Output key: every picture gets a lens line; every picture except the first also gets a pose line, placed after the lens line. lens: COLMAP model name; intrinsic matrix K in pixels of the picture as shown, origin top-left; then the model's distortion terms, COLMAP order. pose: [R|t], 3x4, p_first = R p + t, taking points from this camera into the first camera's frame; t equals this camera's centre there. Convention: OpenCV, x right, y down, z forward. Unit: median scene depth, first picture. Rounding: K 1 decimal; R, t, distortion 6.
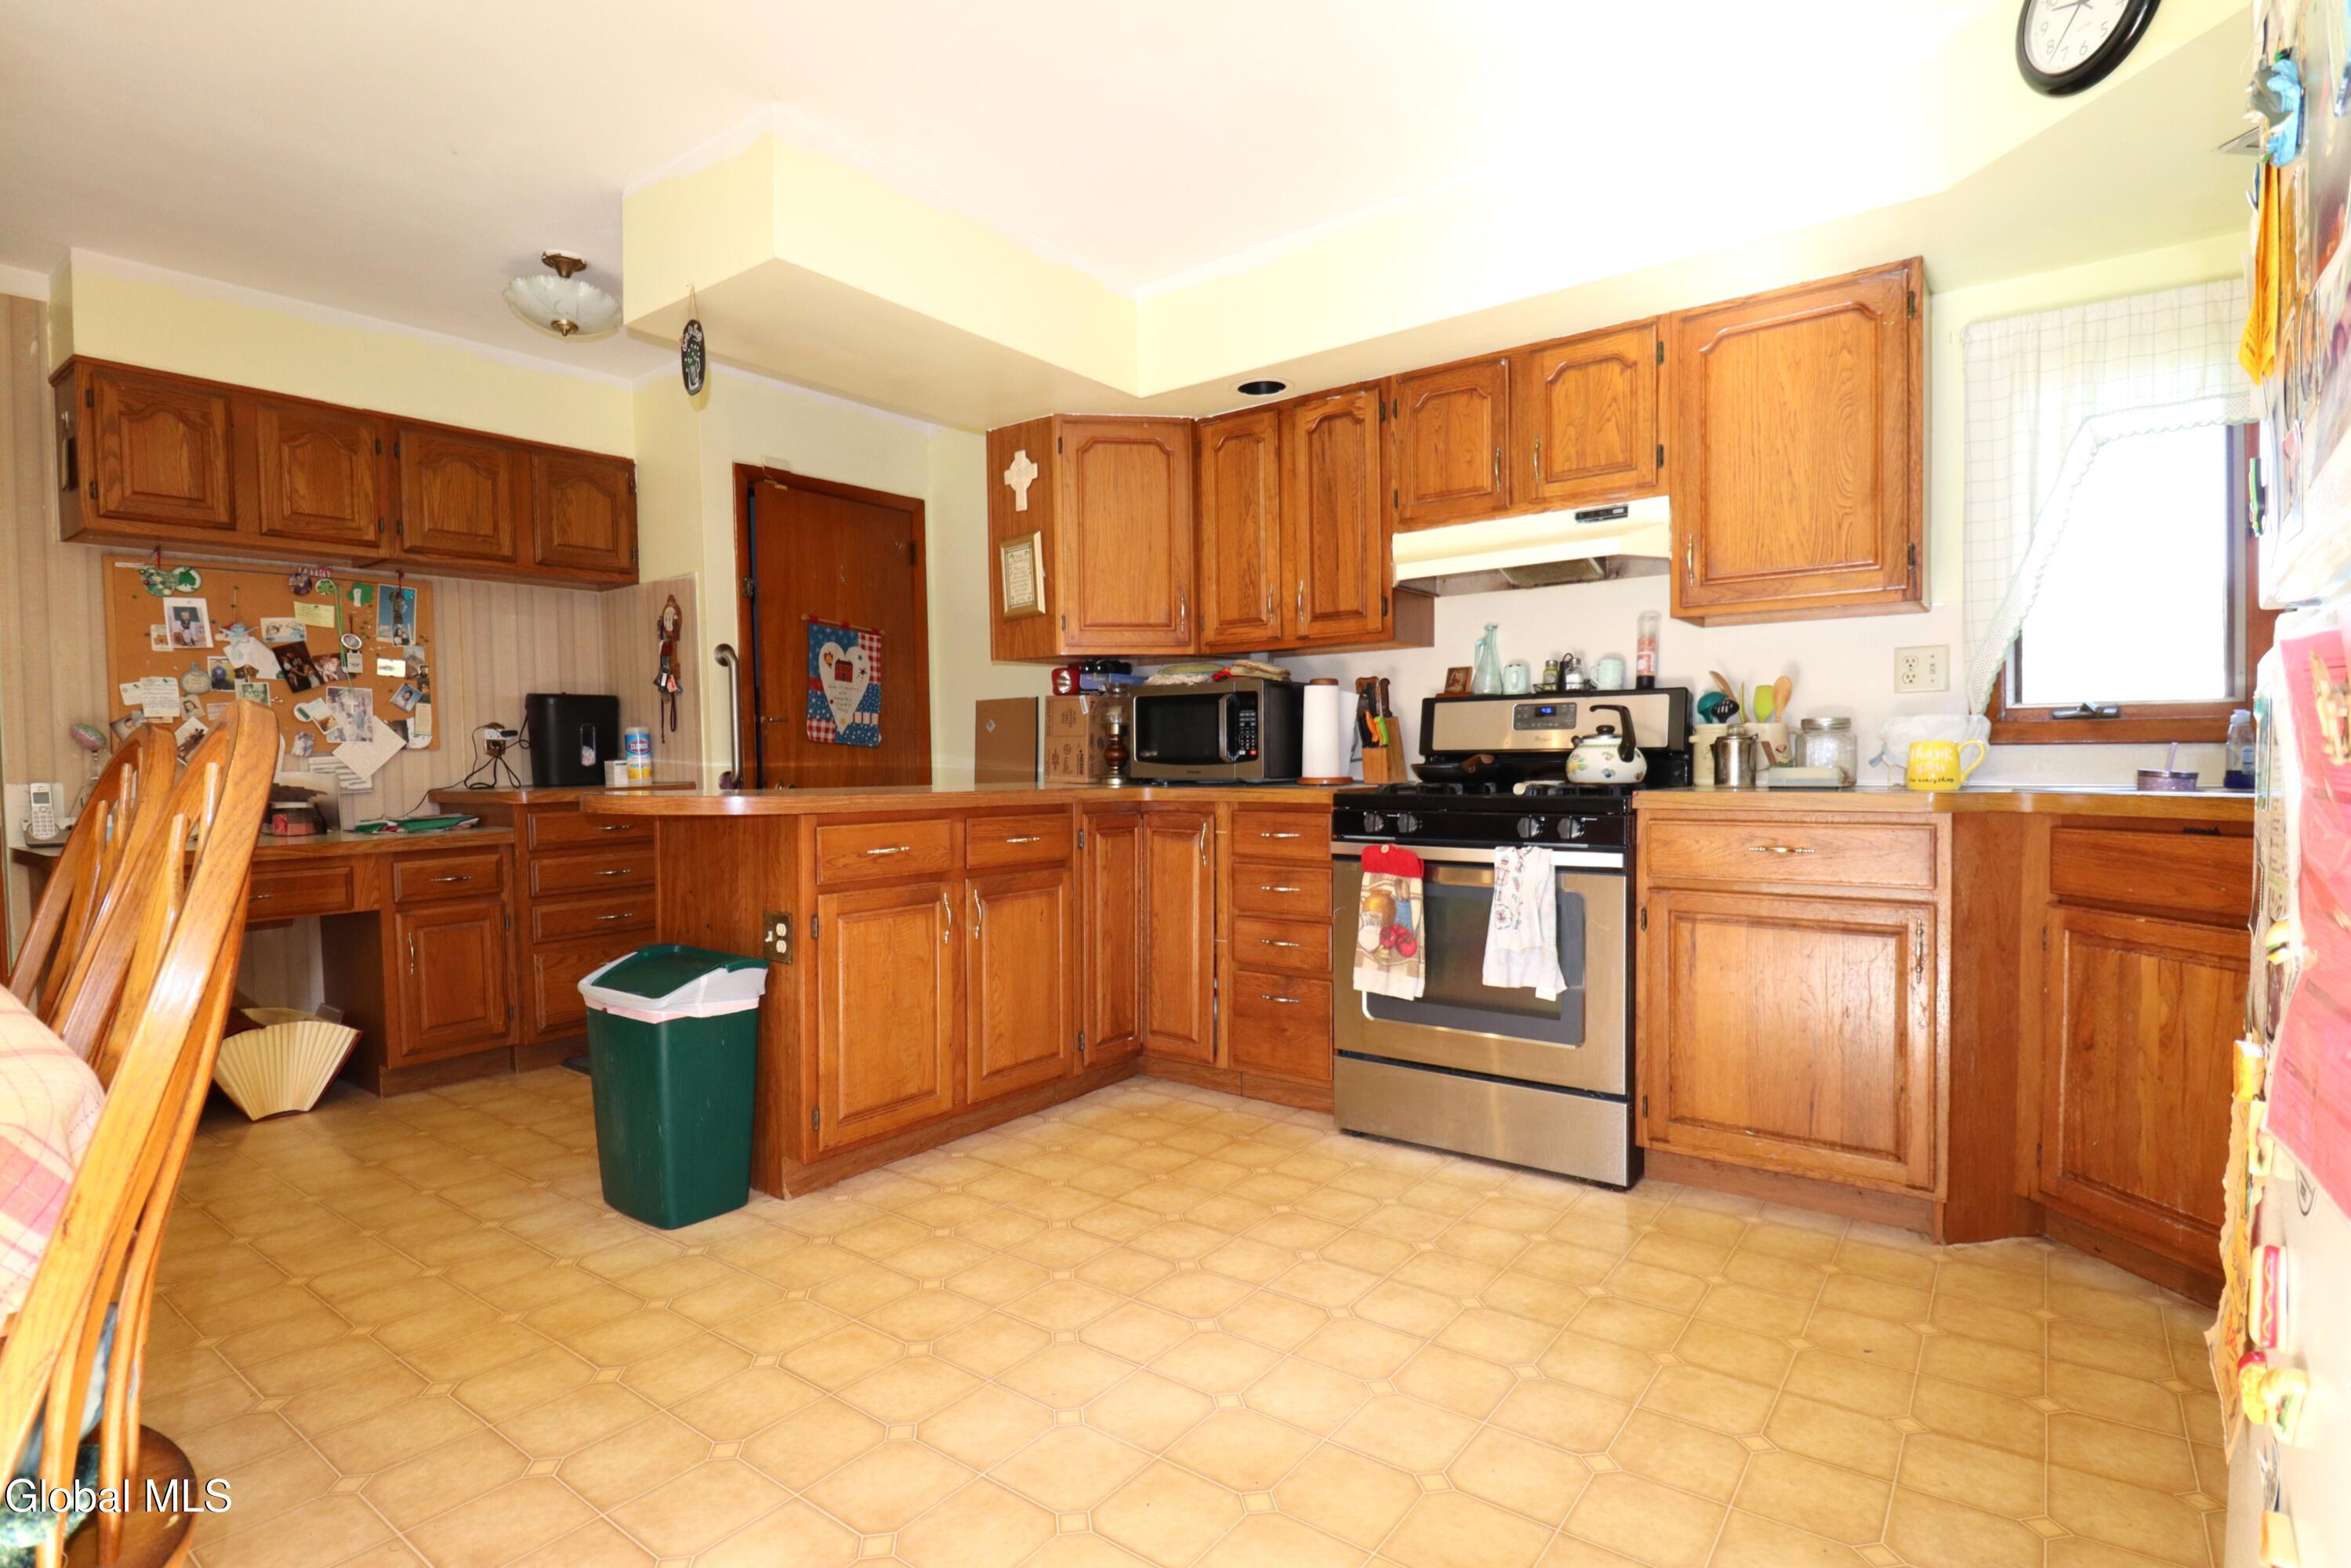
lens RADIAL K [[1165.0, 0, 1161.6], [0, 1165.0, 788.4], [0, 0, 1]] dist [0.000415, -0.014258]
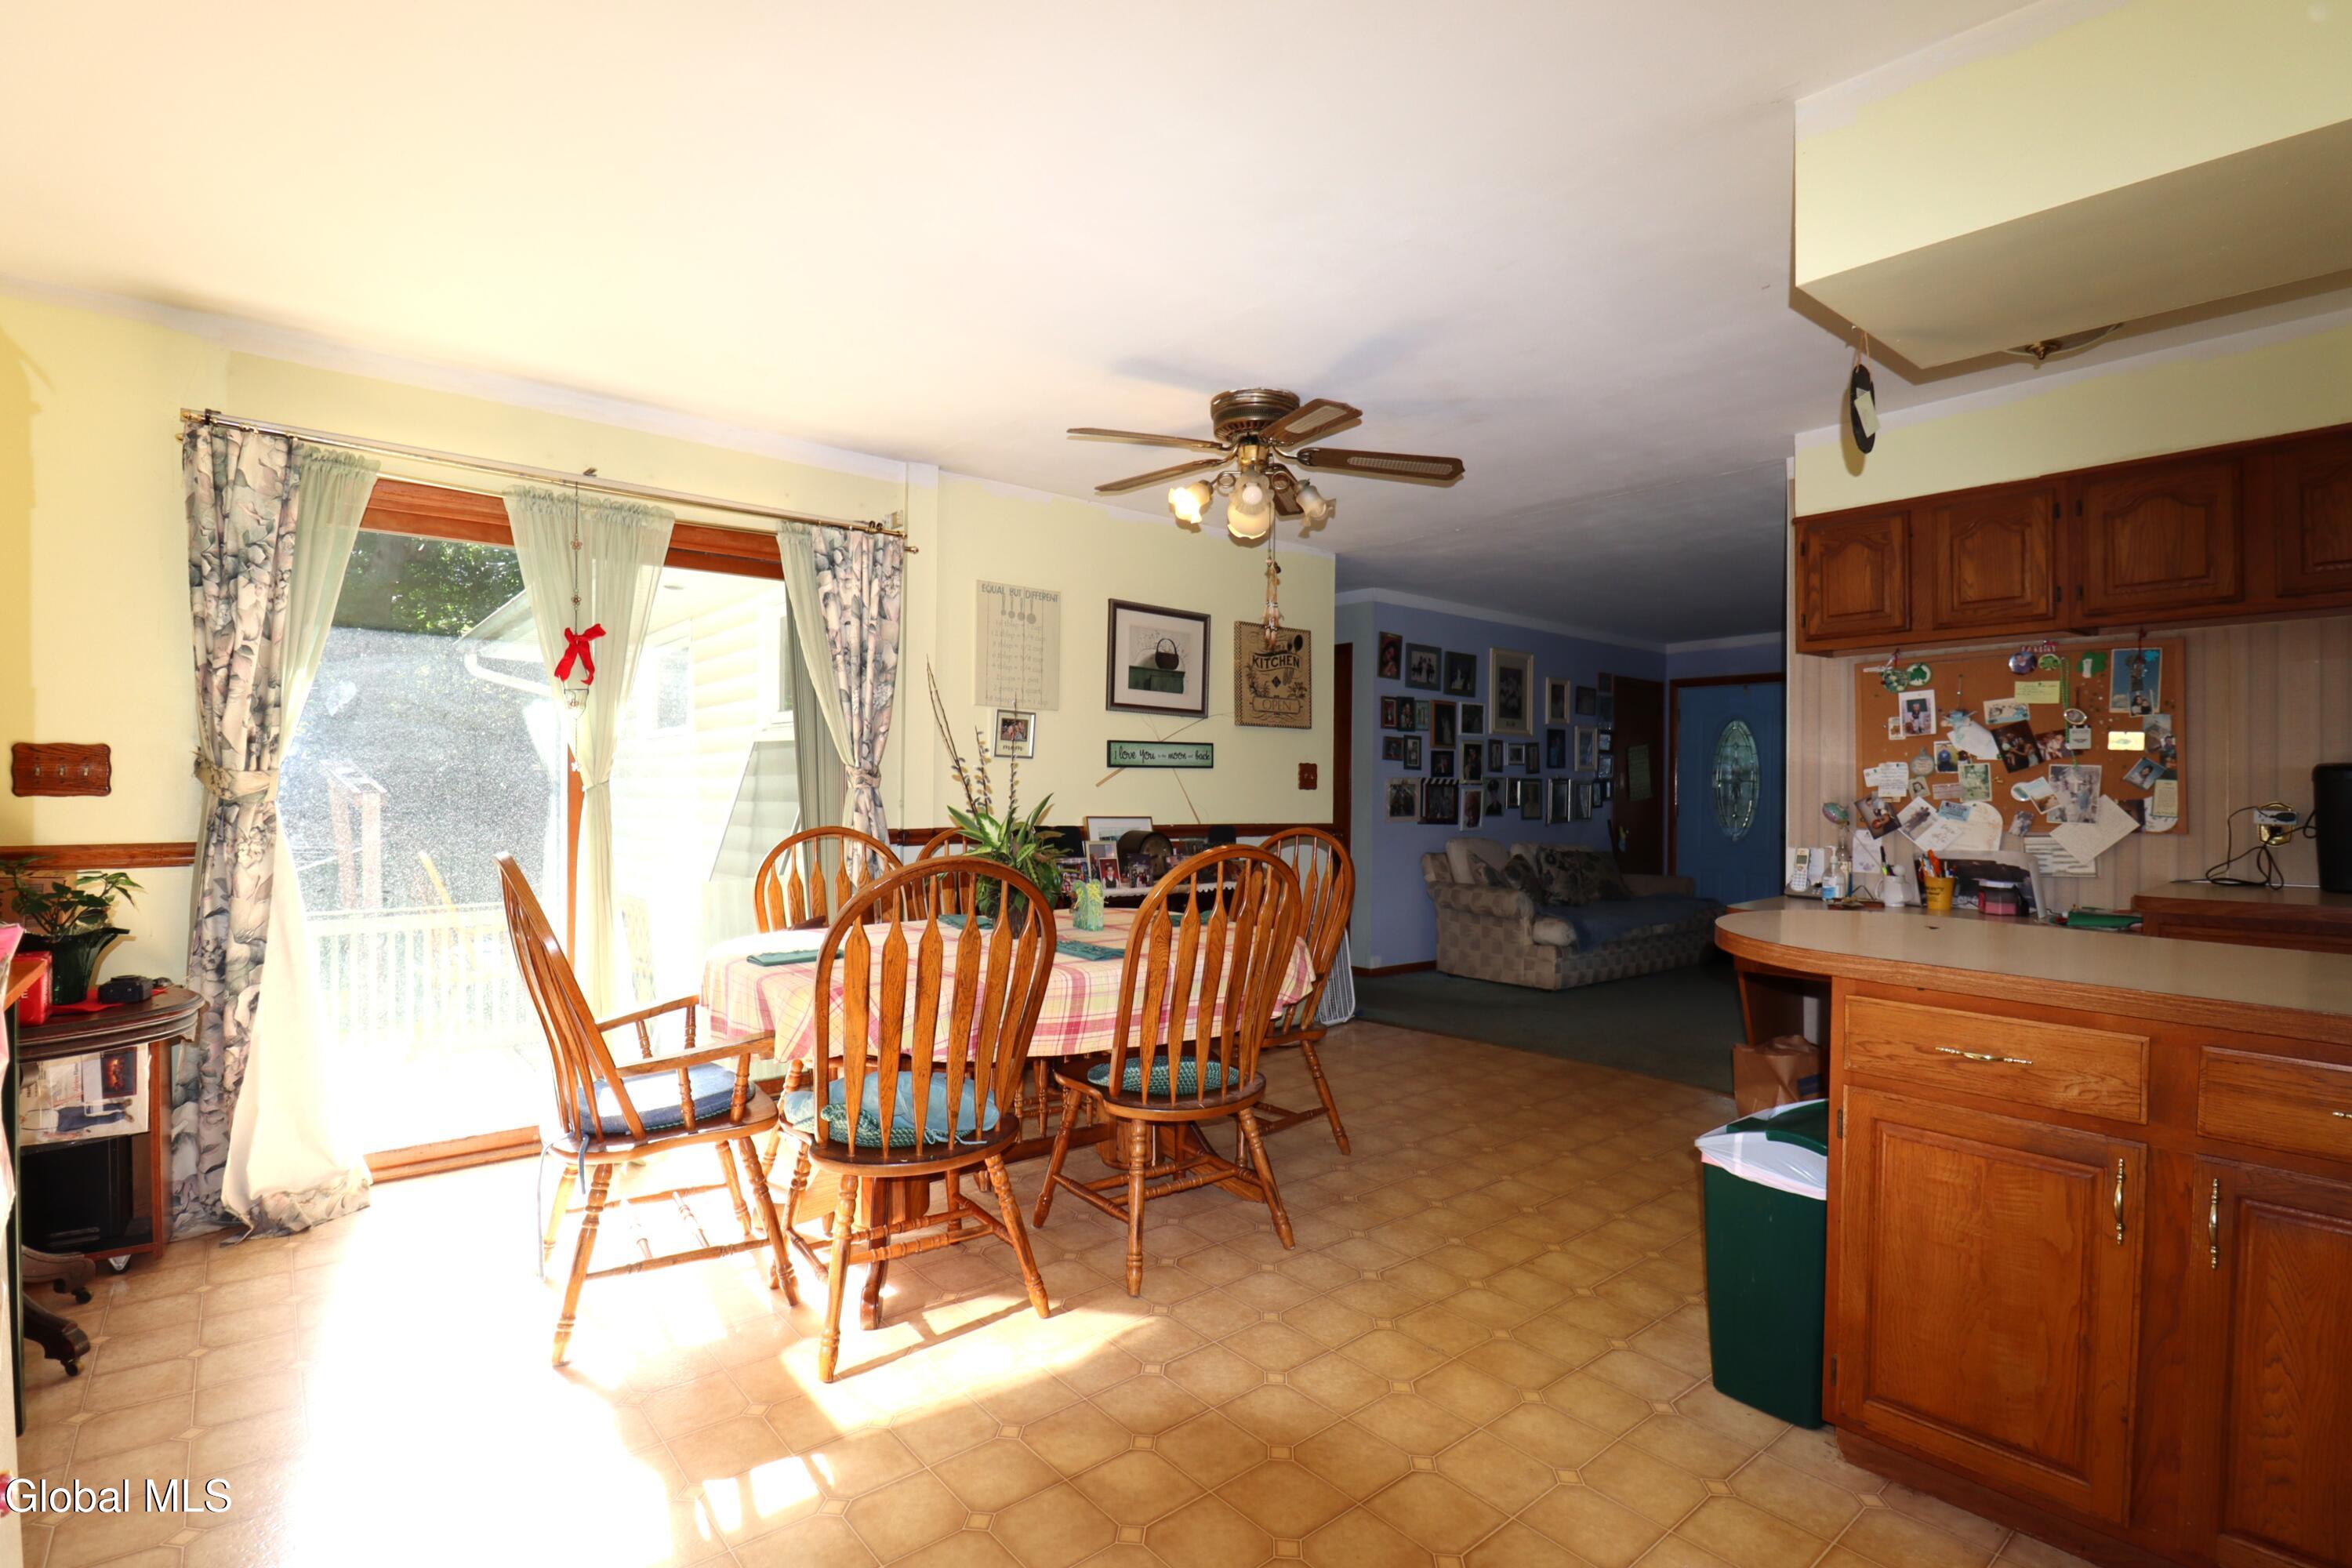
lens RADIAL K [[1101.0, 0, 1157.7], [0, 1101.0, 782.6], [0, 0, 1]] dist [-0.000752, -0.012748]
pose [[-0.236020, 0.014950, -0.971633, 0.372646], [-0.027249, 0.999387, 0.021996, -0.079134], [0.971366, 0.031668, -0.235467, 0.535919]]
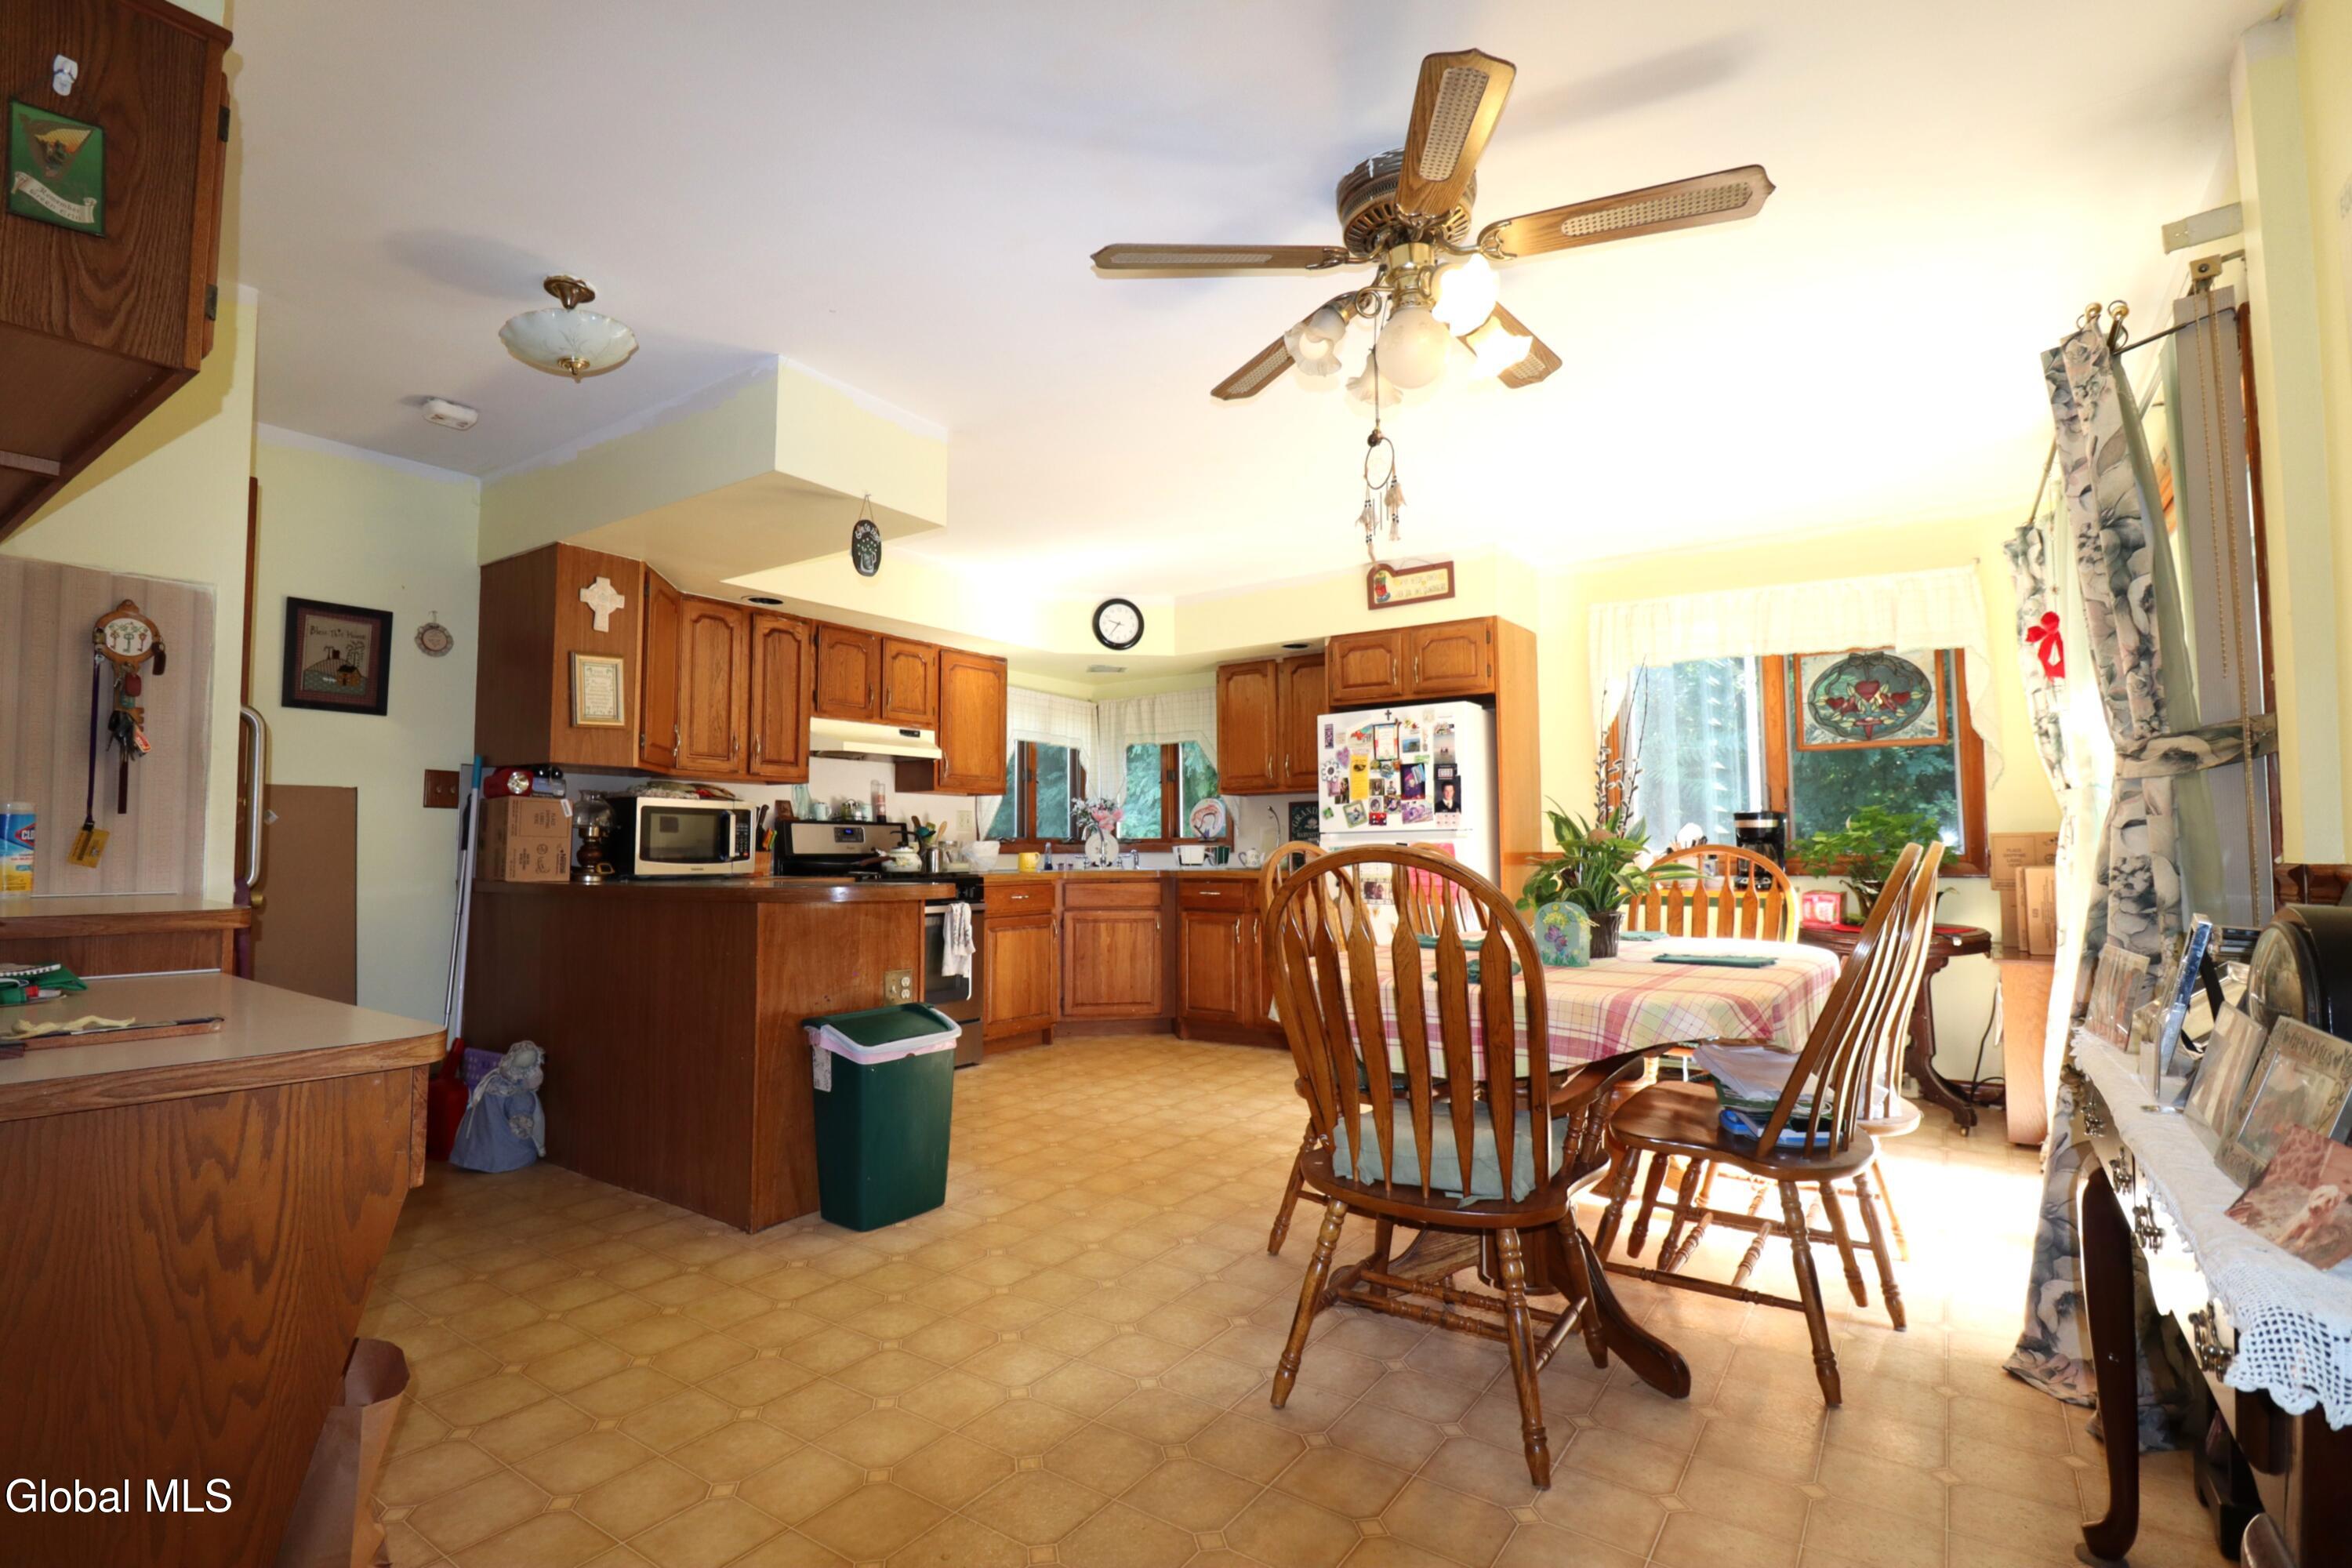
lens RADIAL K [[1088.9, 0, 1155.9], [0, 1088.9, 792.3], [0, 0, 1]] dist [-0.001405, -0.012913]
pose [[-0.027282, 0.062762, 0.997656, -1.227891], [0.025458, 0.997747, -0.062072, -0.011716], [-0.999304, 0.023705, -0.028818, 0.550403]]
